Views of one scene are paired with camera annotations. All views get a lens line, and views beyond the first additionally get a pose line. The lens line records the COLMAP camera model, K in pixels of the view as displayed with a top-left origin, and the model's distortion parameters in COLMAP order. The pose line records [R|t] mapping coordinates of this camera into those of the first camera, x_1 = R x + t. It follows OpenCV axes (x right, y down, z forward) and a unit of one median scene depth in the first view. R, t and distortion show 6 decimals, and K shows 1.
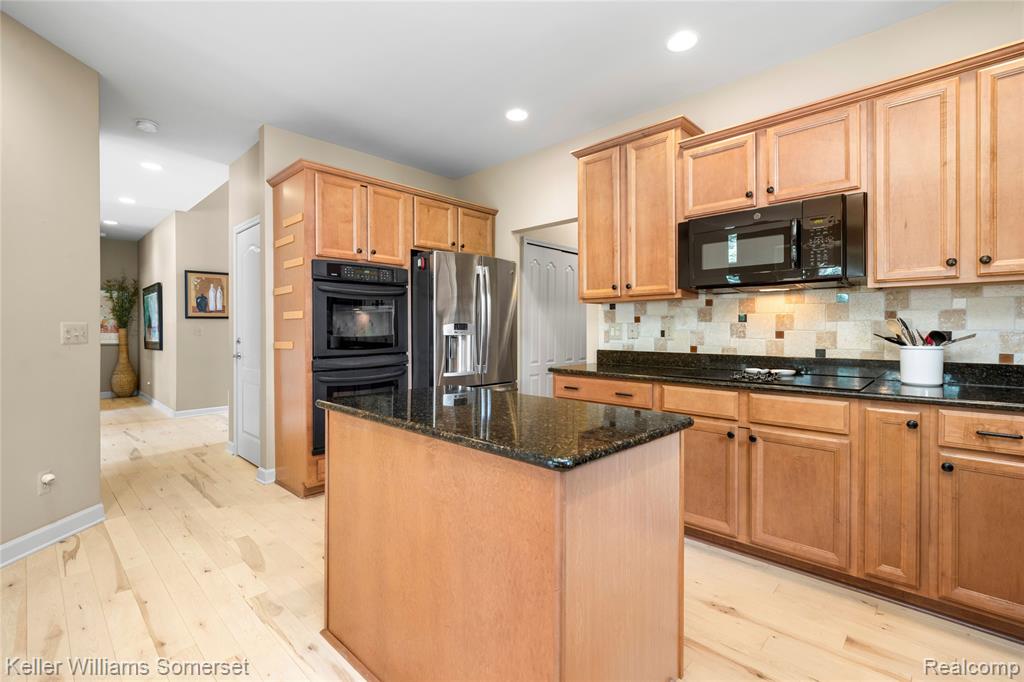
lens RADIAL K [[460.3, 0, 510.2], [0, 460.3, 330.8], [0, 0, 1]] dist [0.001844, -0.000066]
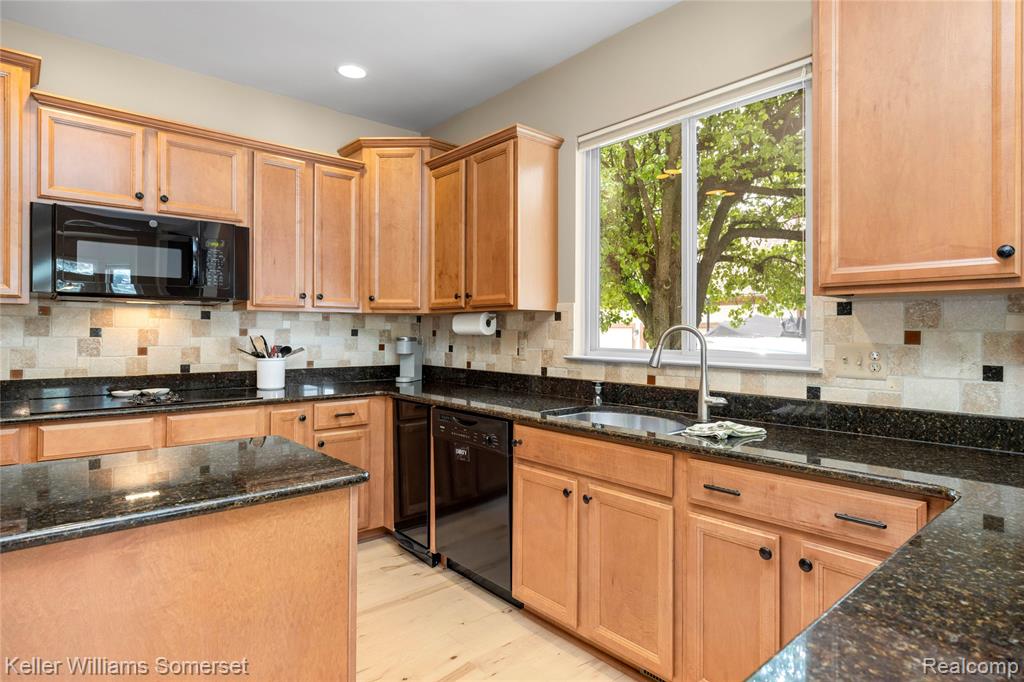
lens RADIAL K [[556.9, 0, 513.5], [0, 556.9, 328.2], [0, 0, 1]] dist [0.000967, -0.000550]
pose [[0.084590, 0.007739, 0.996386, -0.397277], [-0.003159, 0.999967, -0.007498, -0.027081], [-0.996411, -0.002513, 0.084611, 0.150165]]
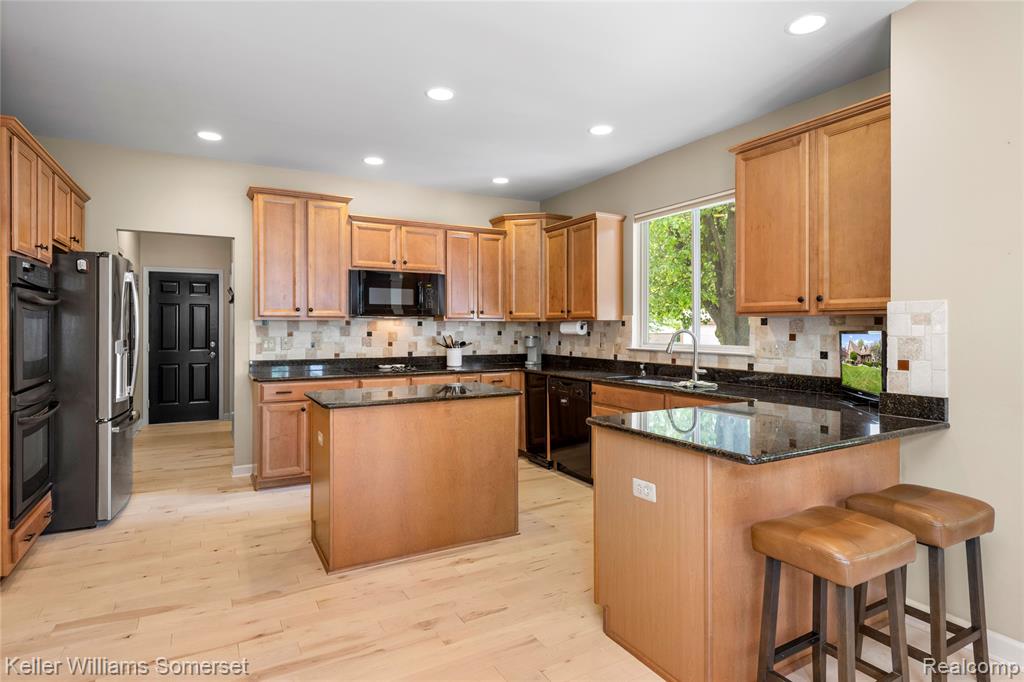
lens RADIAL K [[541.1, 0, 512.7], [0, 541.1, 327.7], [0, 0, 1]] dist [0.004505, 0.000204]
pose [[0.290930, 0.001901, 0.956742, -1.012101], [0.000728, 0.999997, -0.002208, -0.040519], [-0.956744, 0.001339, 0.290928, 0.004649]]
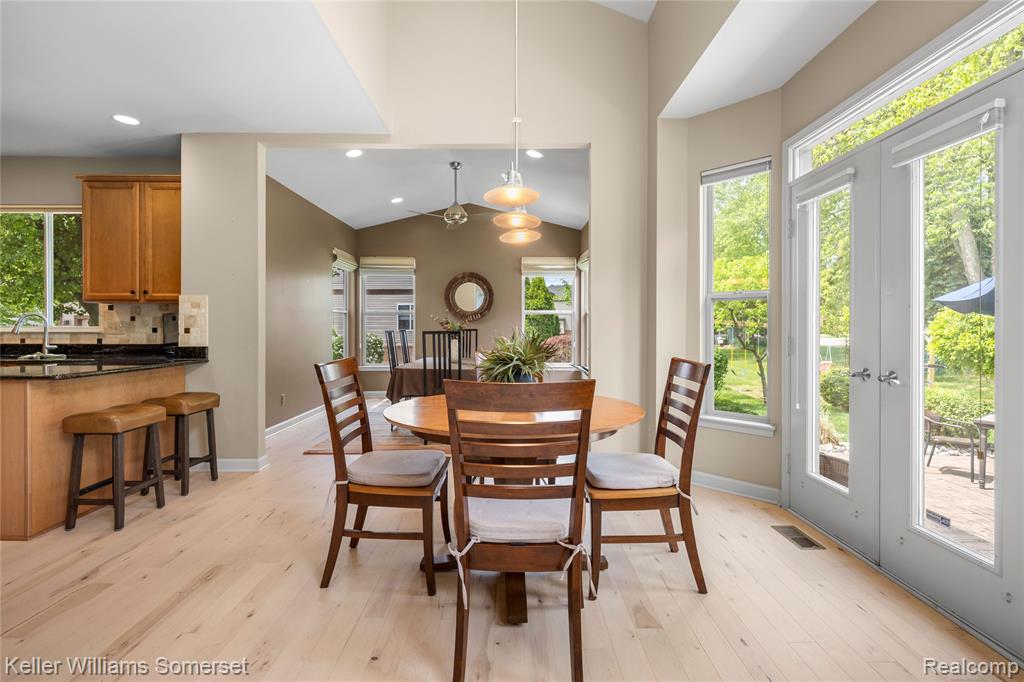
lens RADIAL K [[469.8, 0, 511.5], [0, 469.8, 326.1], [0, 0, 1]] dist [-0.000921, -0.000028]
pose [[-0.693568, 0.000099, 0.720391, -1.562848], [0.000818, 0.999999, 0.000650, -0.000591], [-0.720391, 0.001040, -0.693568, -0.065549]]
